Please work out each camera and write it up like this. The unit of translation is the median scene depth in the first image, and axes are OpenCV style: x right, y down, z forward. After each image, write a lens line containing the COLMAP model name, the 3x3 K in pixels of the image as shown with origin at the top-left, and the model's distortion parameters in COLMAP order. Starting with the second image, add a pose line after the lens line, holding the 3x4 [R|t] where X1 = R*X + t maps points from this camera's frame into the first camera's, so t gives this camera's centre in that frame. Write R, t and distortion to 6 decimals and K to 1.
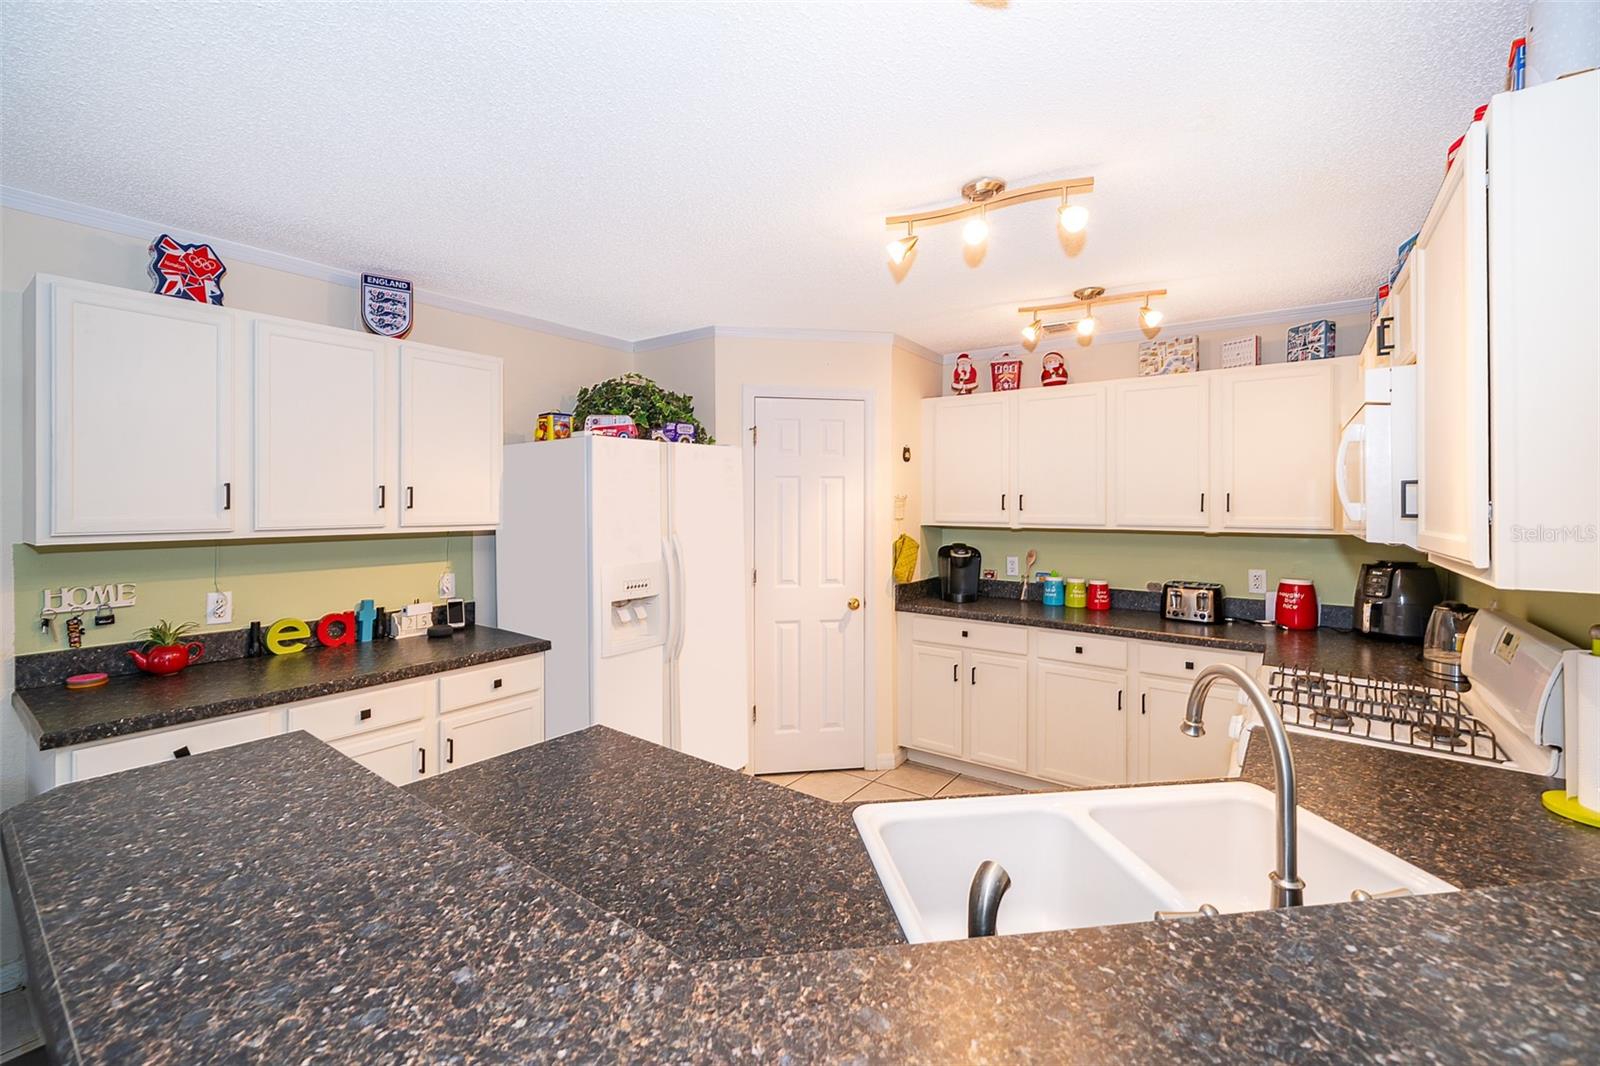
lens RADIAL K [[642.7, 0, 826.9], [0, 642.7, 495.4], [0, 0, 1]] dist [0.002321, -0.001491]
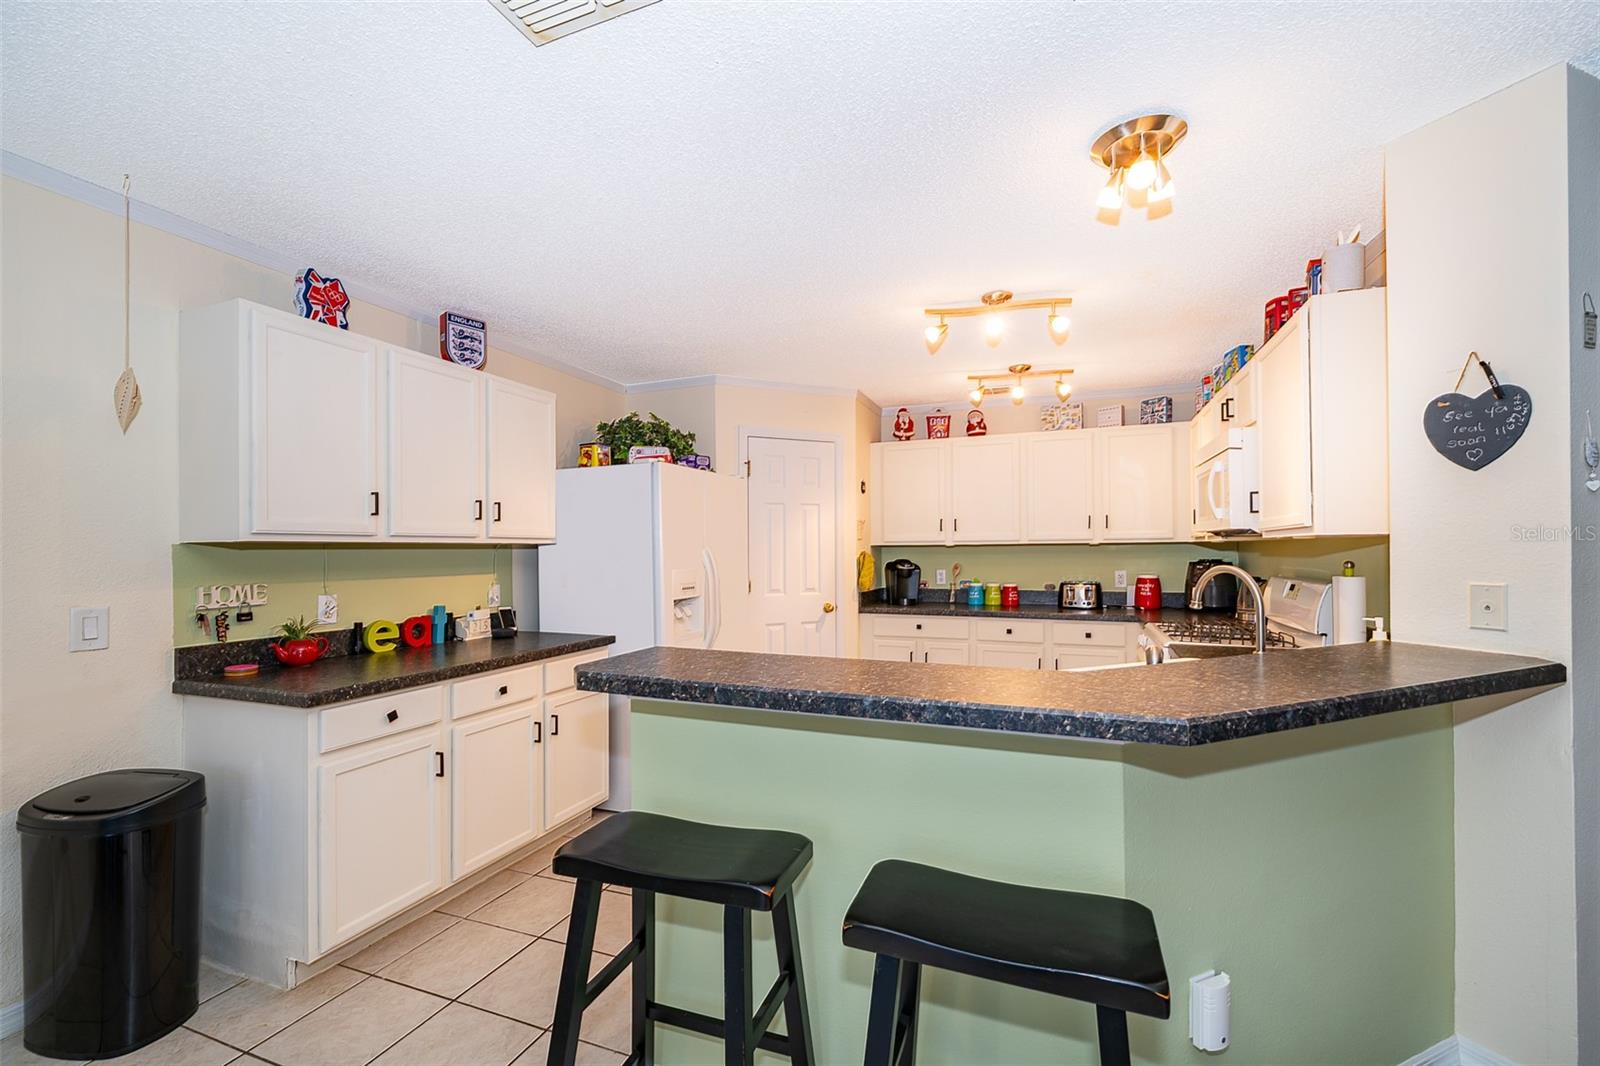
lens RADIAL K [[642.7, 0, 810.4], [0, 642.7, 541.2], [0, 0, 1]] dist [0.002321, -0.001491]
pose [[0.970782, -0.003229, 0.239941, -0.354057], [0.004695, 0.999974, -0.005539, 0.059713], [-0.239917, 0.006504, 0.970772, -0.221443]]
